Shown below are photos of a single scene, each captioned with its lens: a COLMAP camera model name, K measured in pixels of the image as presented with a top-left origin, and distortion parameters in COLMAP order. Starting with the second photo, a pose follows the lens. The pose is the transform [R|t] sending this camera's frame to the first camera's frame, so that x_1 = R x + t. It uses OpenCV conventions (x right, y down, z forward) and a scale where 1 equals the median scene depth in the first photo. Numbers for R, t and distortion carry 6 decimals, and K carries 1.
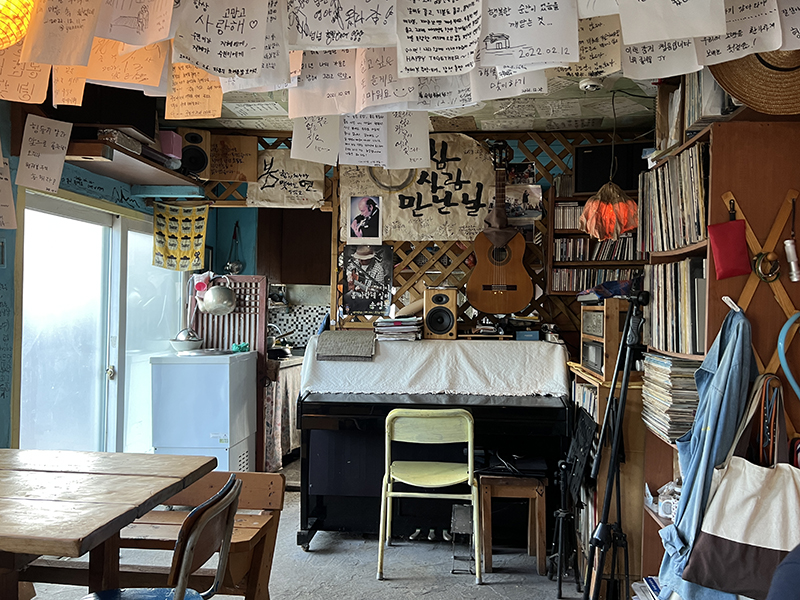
lens RADIAL K [[603.7, 0, 400.0], [0, 603.7, 300.0], [0, 0, 1]] dist [0.051864, -0.060494]
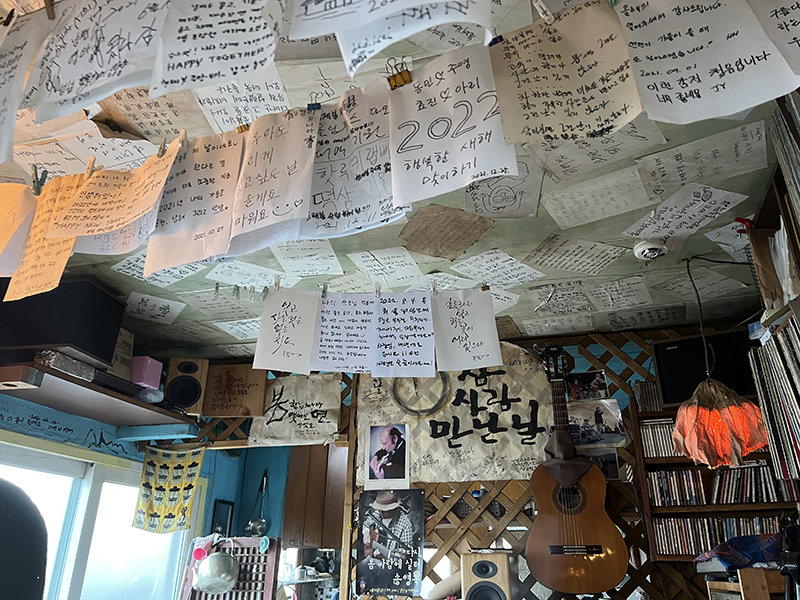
lens RADIAL K [[603.7, 0, 400.0], [0, 603.7, 300.0], [0, 0, 1]] dist [0.051864, -0.060494]
pose [[0.984806, -0.079890, -0.154192, 0.093601], [0.011533, 0.916027, -0.400951, -0.004658], [0.173276, 0.393081, 0.903030, 0.229531]]
